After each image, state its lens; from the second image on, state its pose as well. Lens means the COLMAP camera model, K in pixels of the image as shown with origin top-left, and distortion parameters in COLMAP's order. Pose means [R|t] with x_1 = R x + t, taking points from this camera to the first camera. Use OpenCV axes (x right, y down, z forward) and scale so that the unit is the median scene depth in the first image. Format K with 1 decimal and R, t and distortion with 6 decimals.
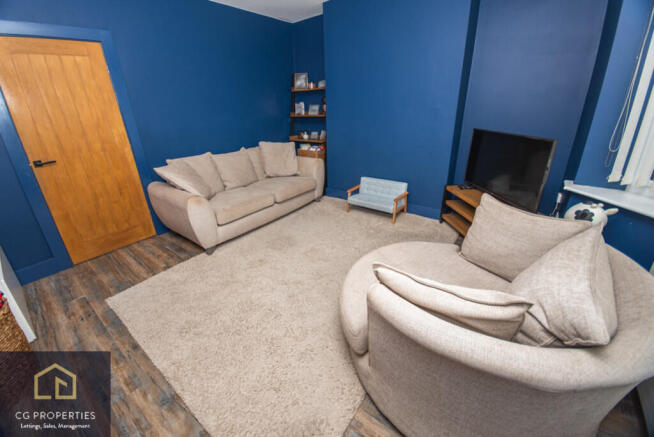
lens RADIAL K [[280.9, 0, 327.0], [0, 280.9, 218.5], [0, 0, 1]] dist [-0.001769, -0.000088]
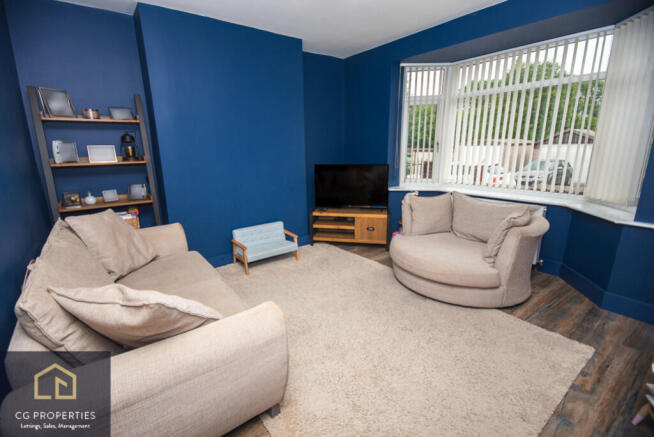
lens RADIAL K [[306.8, 0, 328.7], [0, 306.8, 222.8], [0, 0, 1]] dist [0.001889, 0.000213]
pose [[0.211959, -0.218893, 0.952449, -0.716893], [0.377153, 0.917414, 0.126909, -0.192300], [-0.901570, 0.332320, 0.277011, 0.538840]]
